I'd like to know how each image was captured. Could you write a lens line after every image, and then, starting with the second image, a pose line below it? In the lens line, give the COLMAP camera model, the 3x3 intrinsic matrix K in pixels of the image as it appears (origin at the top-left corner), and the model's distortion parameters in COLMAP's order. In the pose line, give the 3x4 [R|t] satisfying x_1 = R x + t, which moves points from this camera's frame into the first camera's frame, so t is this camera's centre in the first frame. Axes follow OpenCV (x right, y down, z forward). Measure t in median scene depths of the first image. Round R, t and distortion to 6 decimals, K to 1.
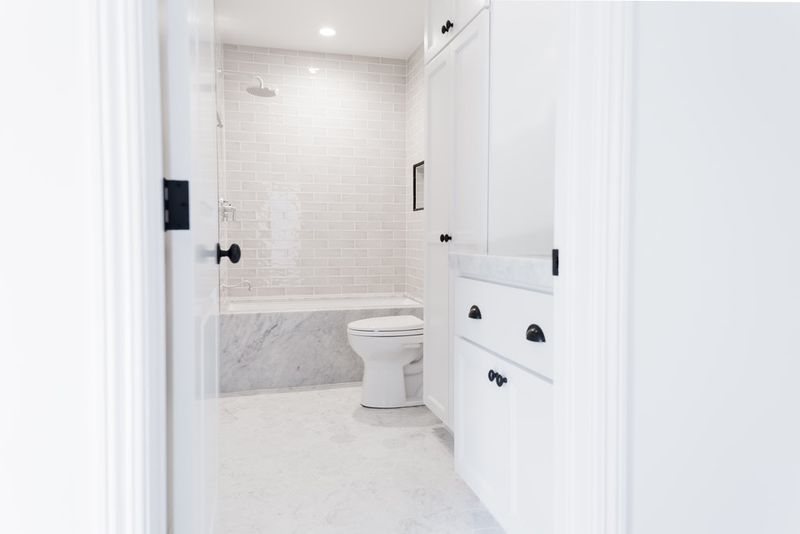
lens RADIAL K [[544.1, 0, 401.6], [0, 544.1, 256.6], [0, 0, 1]] dist [0.090016, -0.000642]
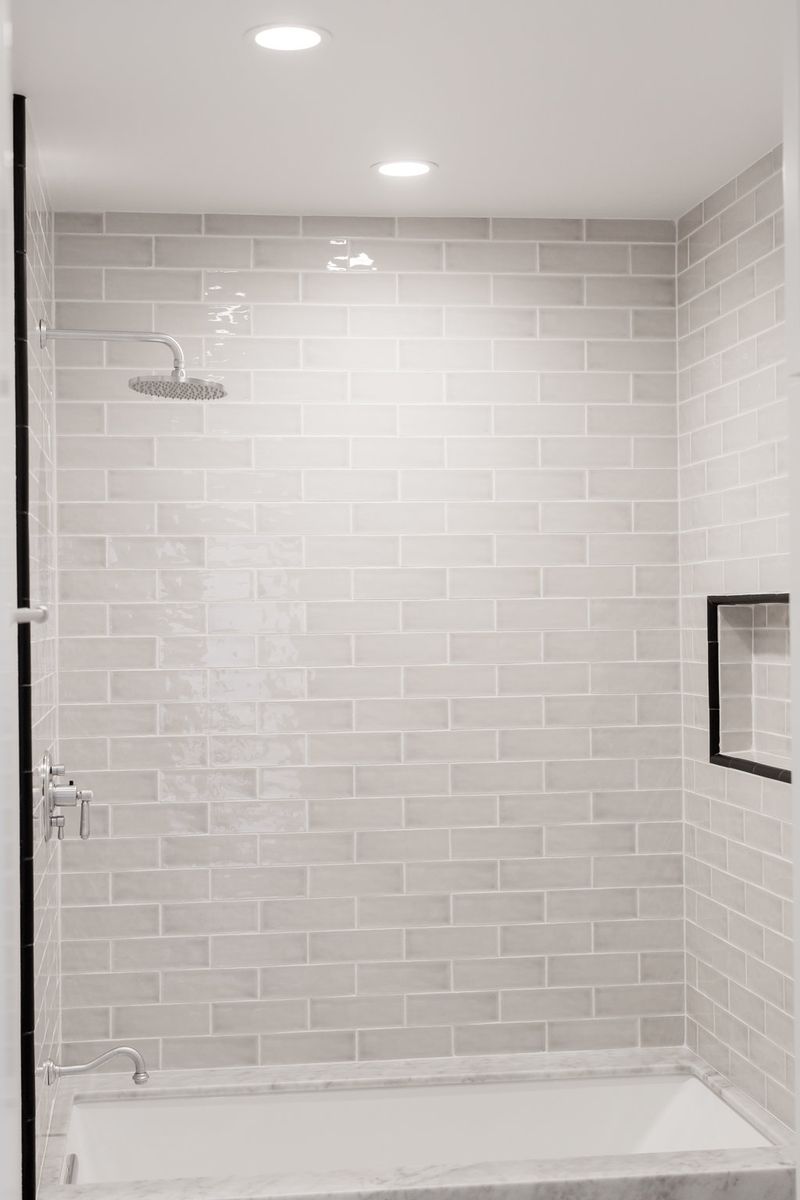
lens RADIAL K [[1765.9, 0, 400.0], [0, 1765.9, 600.0], [0, 0, 1]] dist [0.023119, 0.024895]
pose [[0.992454, -0.012728, -0.121955, -0.030716], [0.007644, 0.999086, -0.042067, -0.163630], [0.122379, 0.040817, 0.991644, 0.111422]]
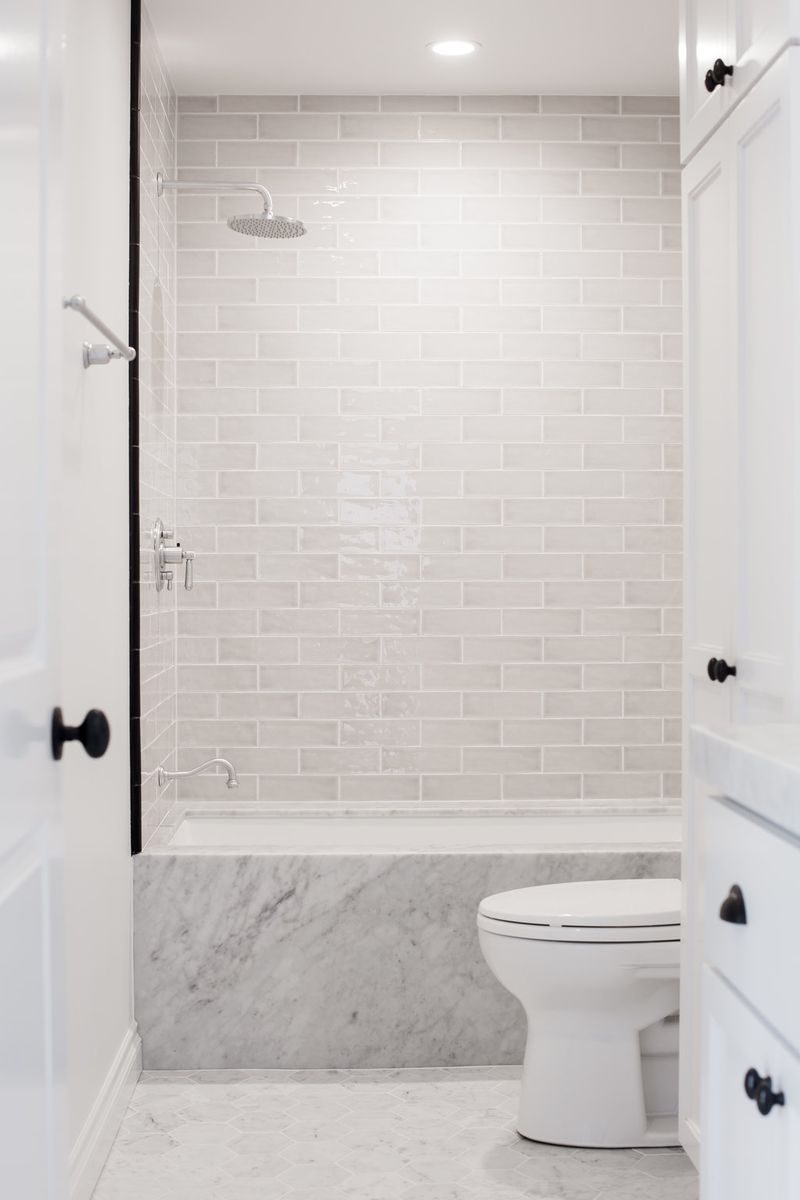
lens RADIAL K [[1778.4, 0, 400.0], [0, 1778.4, 600.0], [0, 0, 1]] dist [-0.156516, 0.141518]
pose [[0.973634, -0.000154, -0.228116, 0.097715], [-0.004956, 0.999749, -0.021827, -0.037246], [0.228062, 0.022382, 0.973389, -0.091213]]
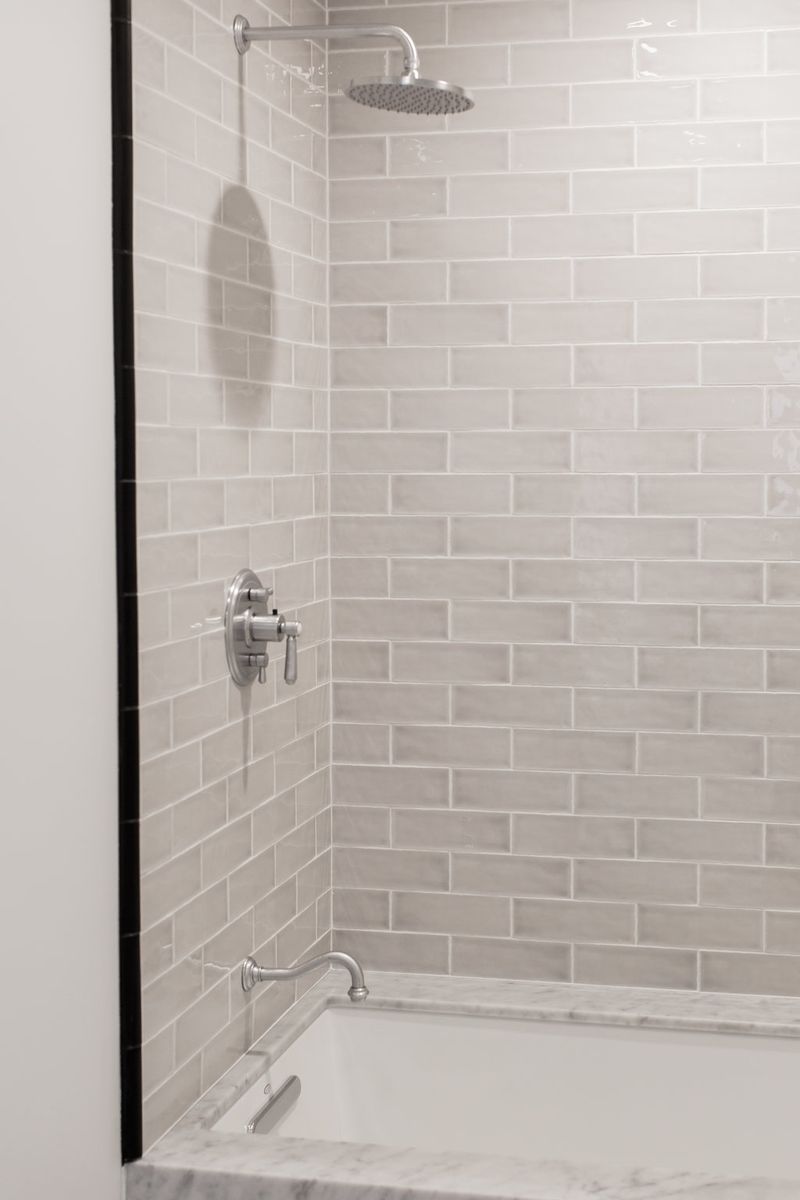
lens RADIAL K [[1762.0, 0, 493.5], [0, 1762.0, 504.5], [0, 0, 1]] dist [0.020071, 0.014184]
pose [[0.890354, 0.010814, -0.455141, 0.104052], [-0.012210, 0.999925, -0.000128, -0.152247], [0.455105, 0.005671, 0.890420, 0.437038]]
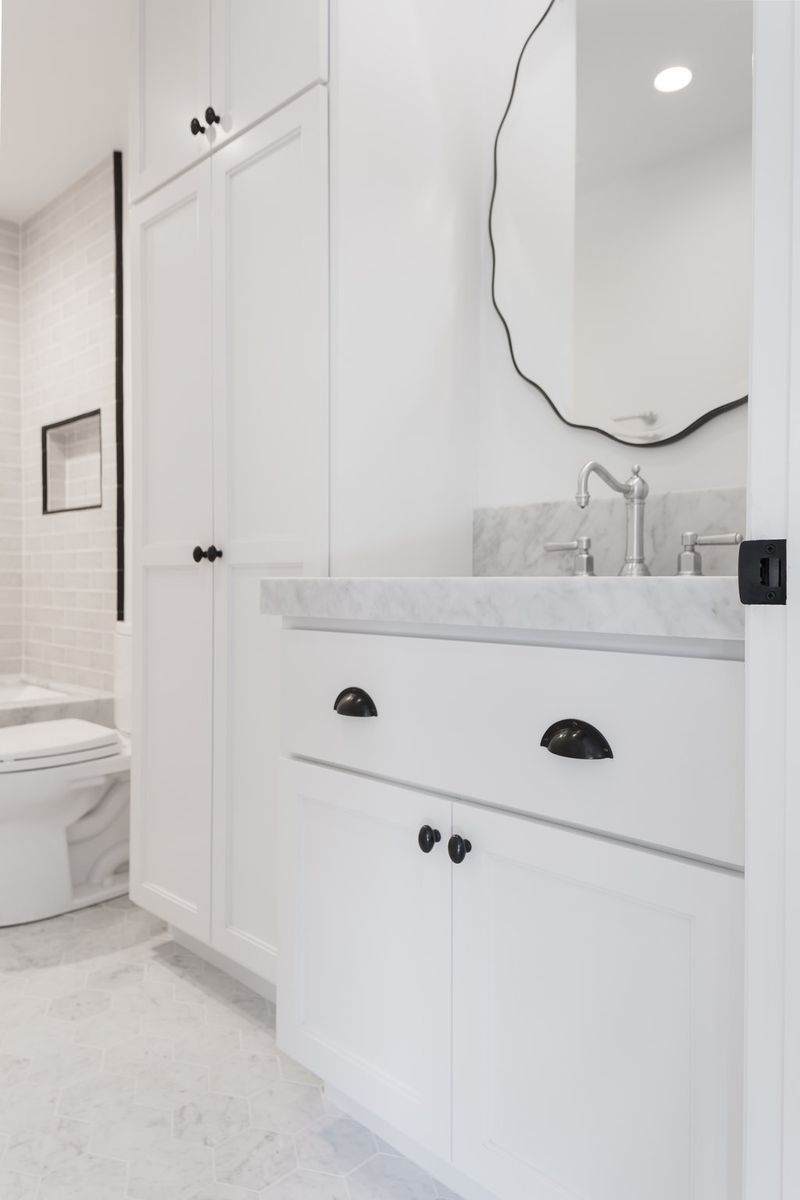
lens RADIAL K [[806.9, 0, 400.0], [0, 806.9, 600.0], [0, 0, 1]] dist [0.090721, -0.083611]
pose [[0.864682, -0.002044, 0.502316, -0.094954], [0.010270, 0.999855, -0.013610, 0.013208], [-0.502215, 0.016928, 0.864577, 0.204711]]
